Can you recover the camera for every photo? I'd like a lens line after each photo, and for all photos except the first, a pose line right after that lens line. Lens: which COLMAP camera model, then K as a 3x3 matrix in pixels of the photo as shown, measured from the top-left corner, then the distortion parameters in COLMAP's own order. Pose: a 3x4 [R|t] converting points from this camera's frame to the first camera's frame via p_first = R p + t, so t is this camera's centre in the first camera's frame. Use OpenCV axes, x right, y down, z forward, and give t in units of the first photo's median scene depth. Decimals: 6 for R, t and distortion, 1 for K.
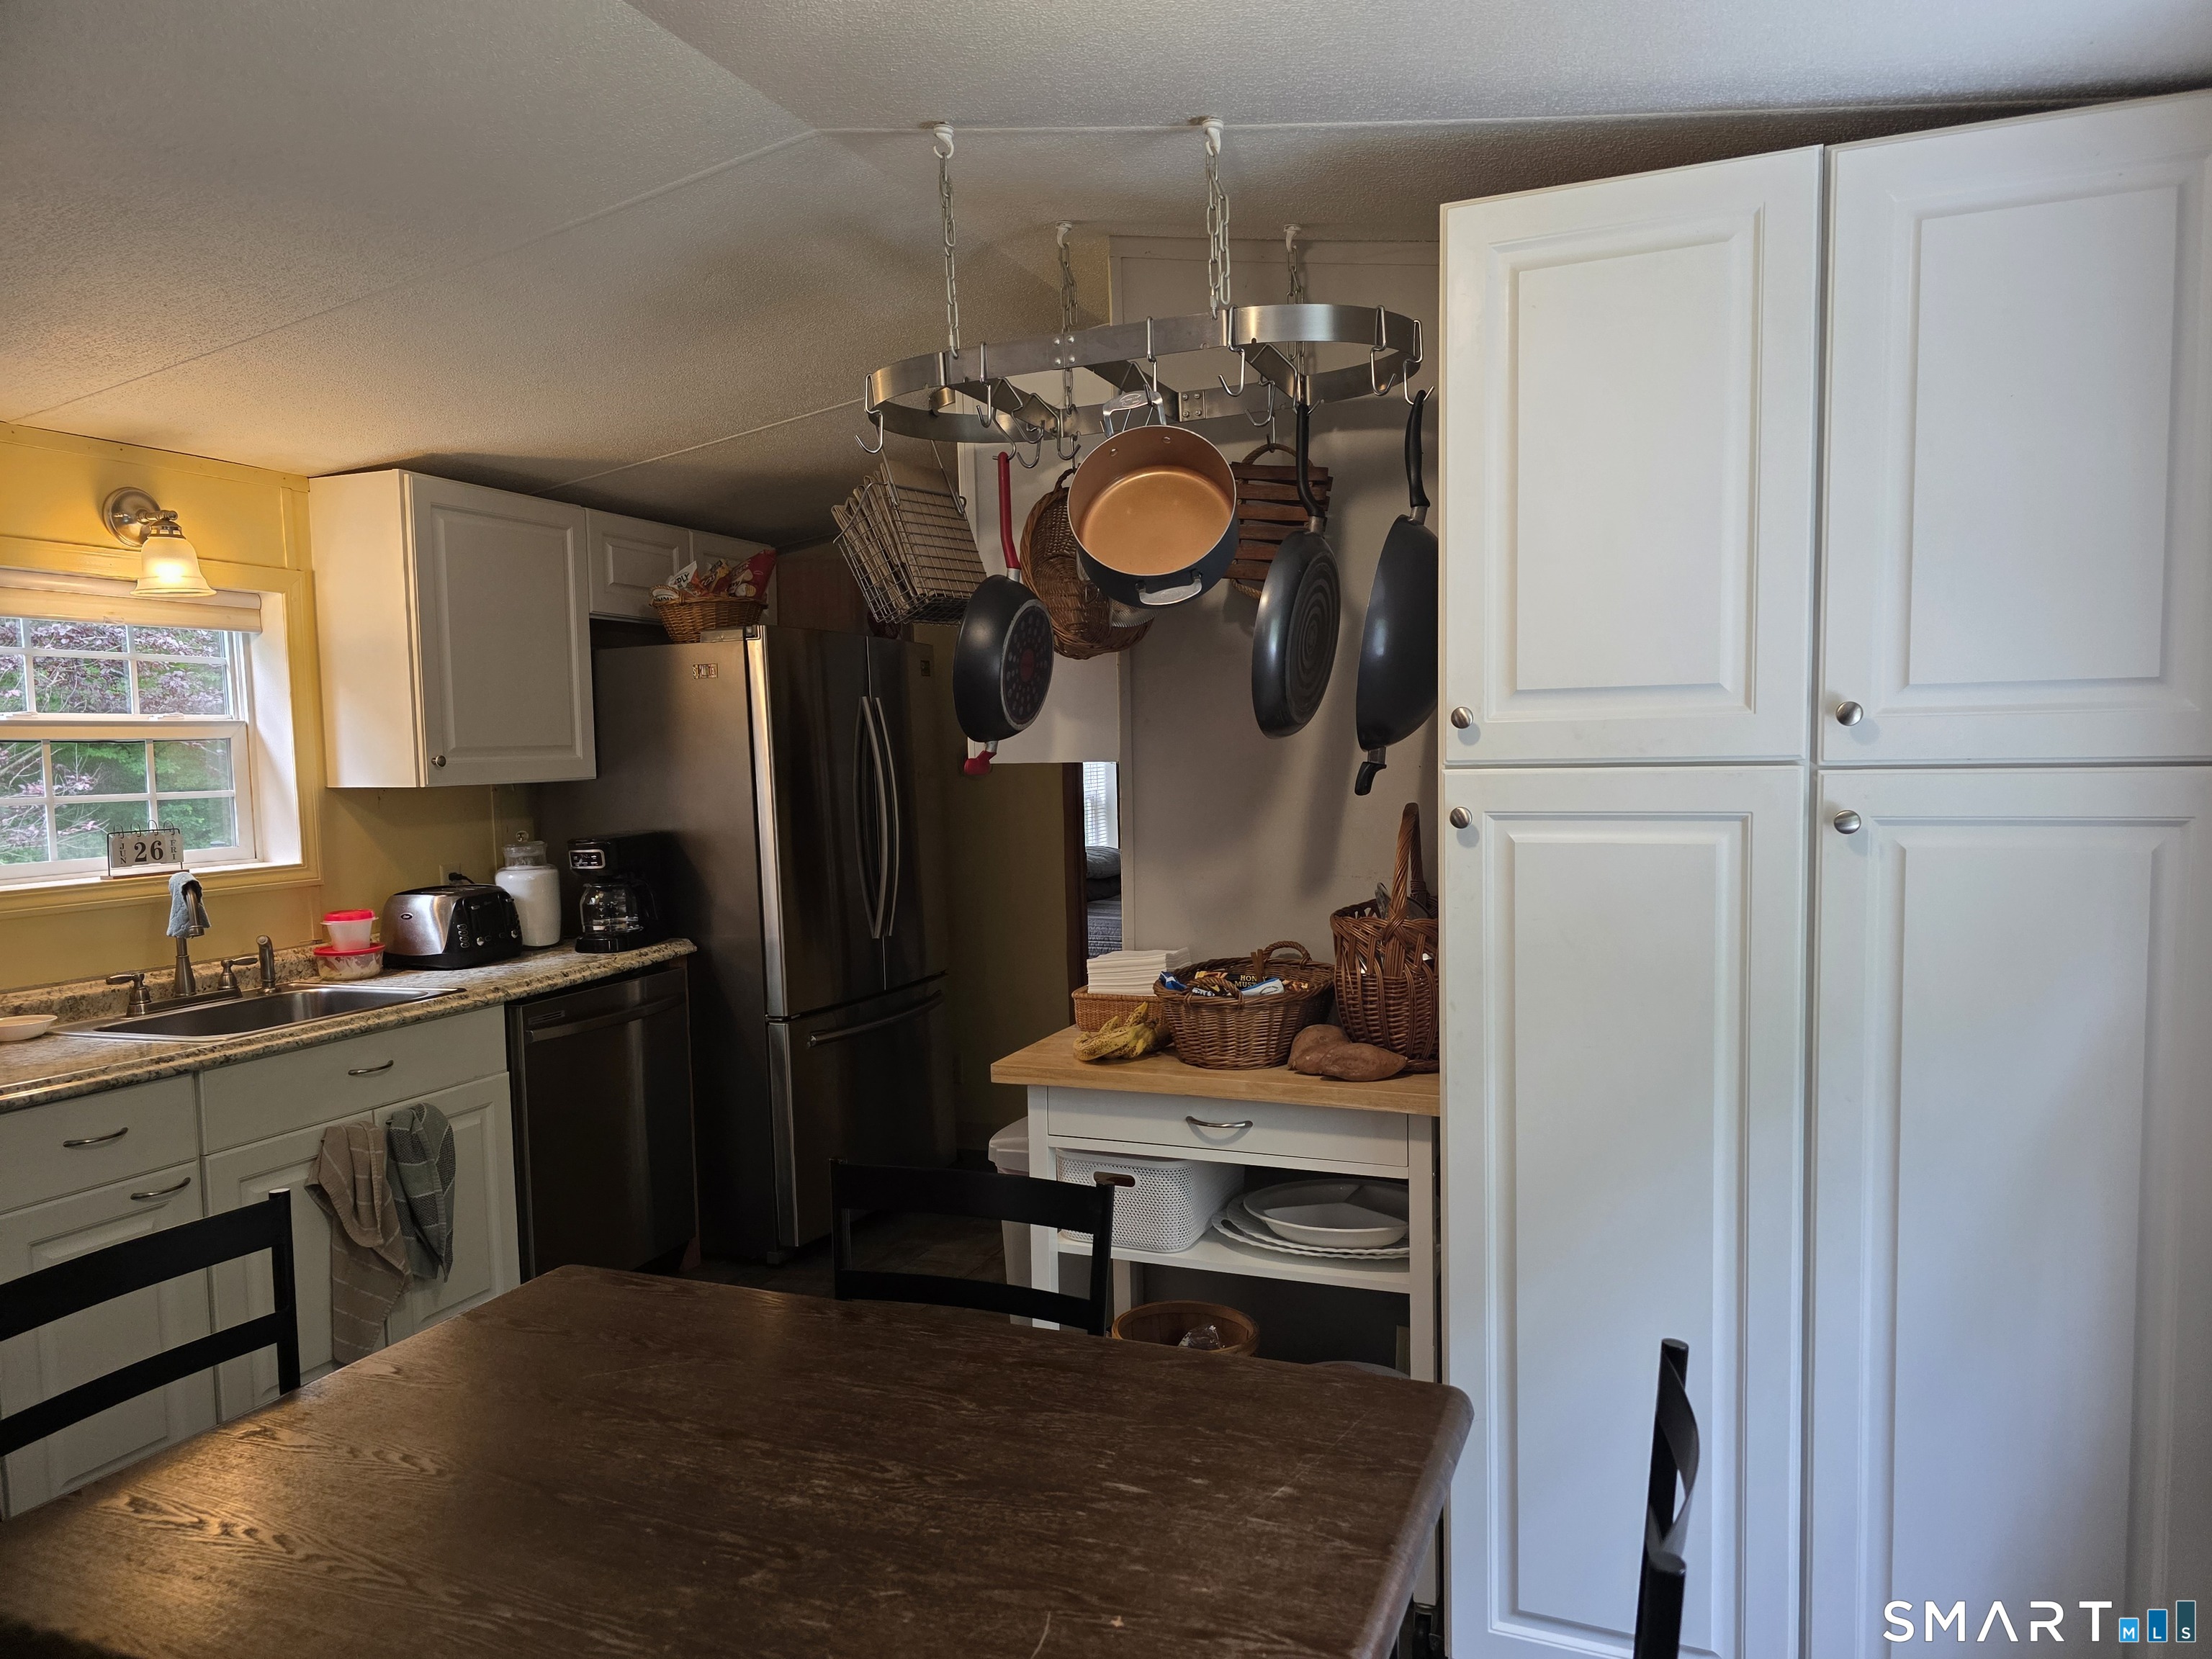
lens RADIAL K [[1486.3, 0, 1126.9], [0, 1486.3, 845.2], [0, 0, 1]] dist [0.070011, -0.067127]
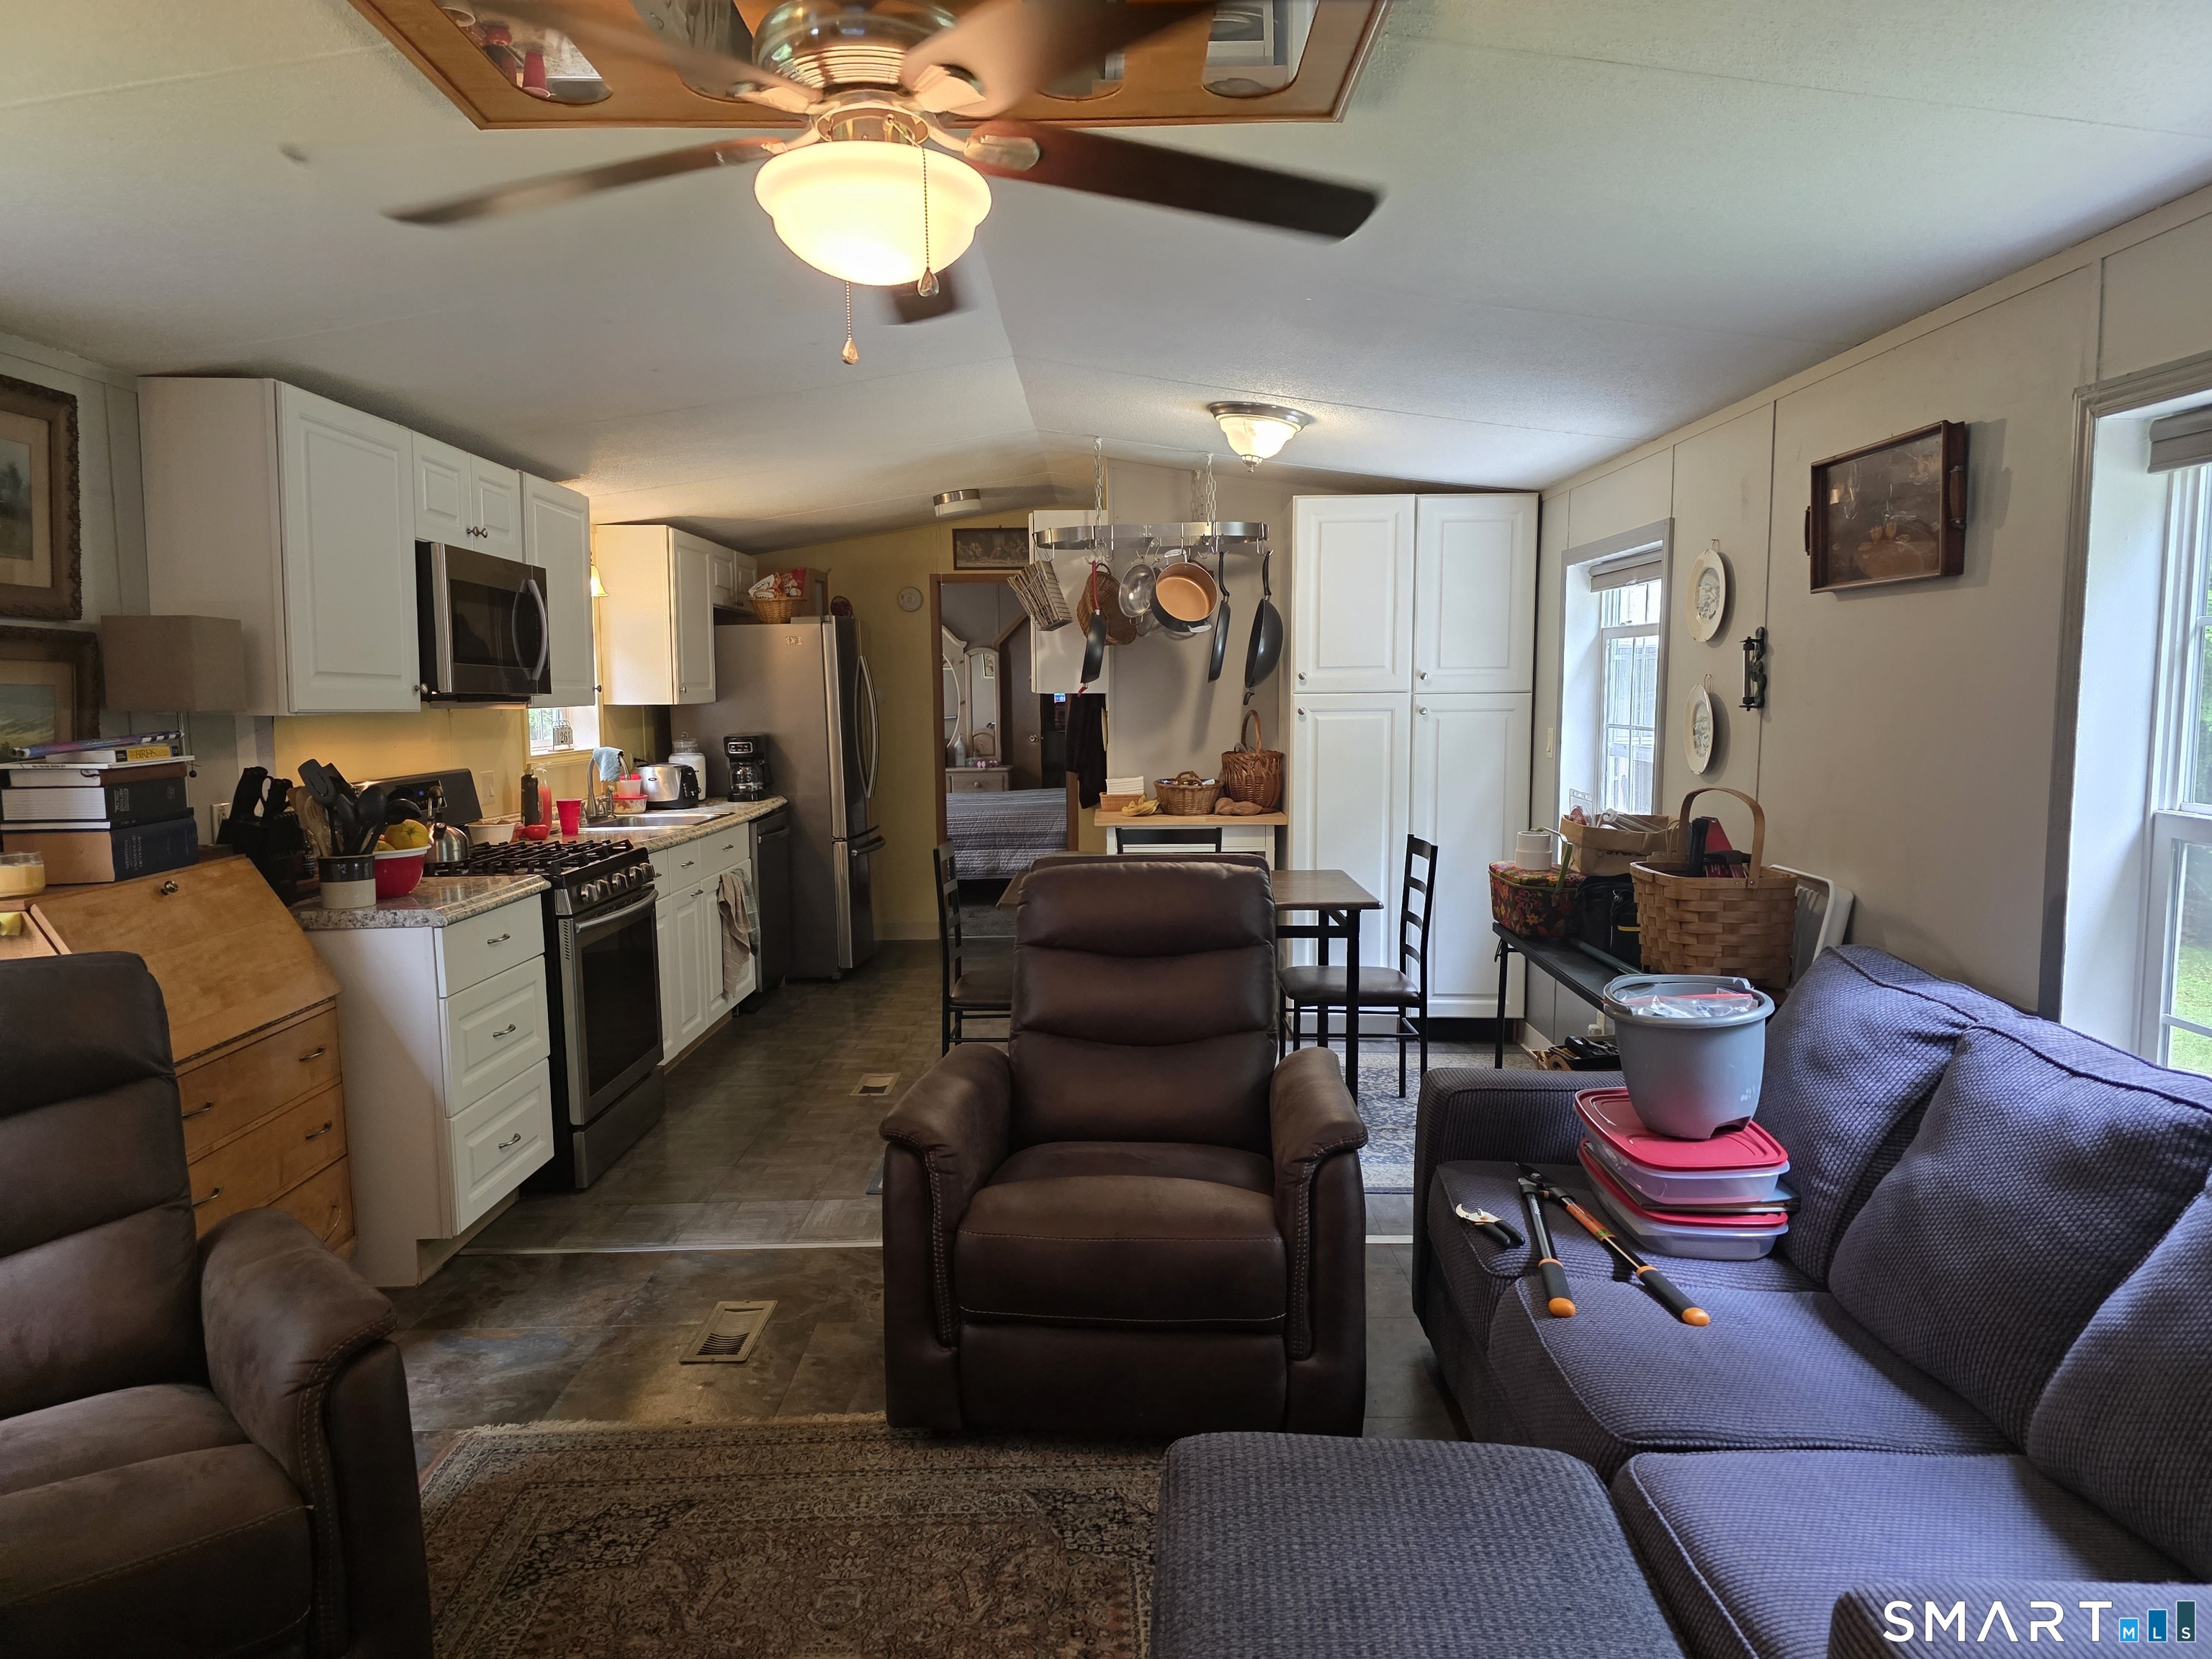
lens RADIAL K [[1487.3, 0, 1103.6], [0, 1487.3, 826.5], [0, 0, 1]] dist [0.069751, -0.067925]
pose [[0.934647, -0.021312, 0.354936, -0.868986], [0.014573, 0.999659, 0.021647, 0.103003], [-0.355277, -0.015060, 0.934640, -1.161406]]
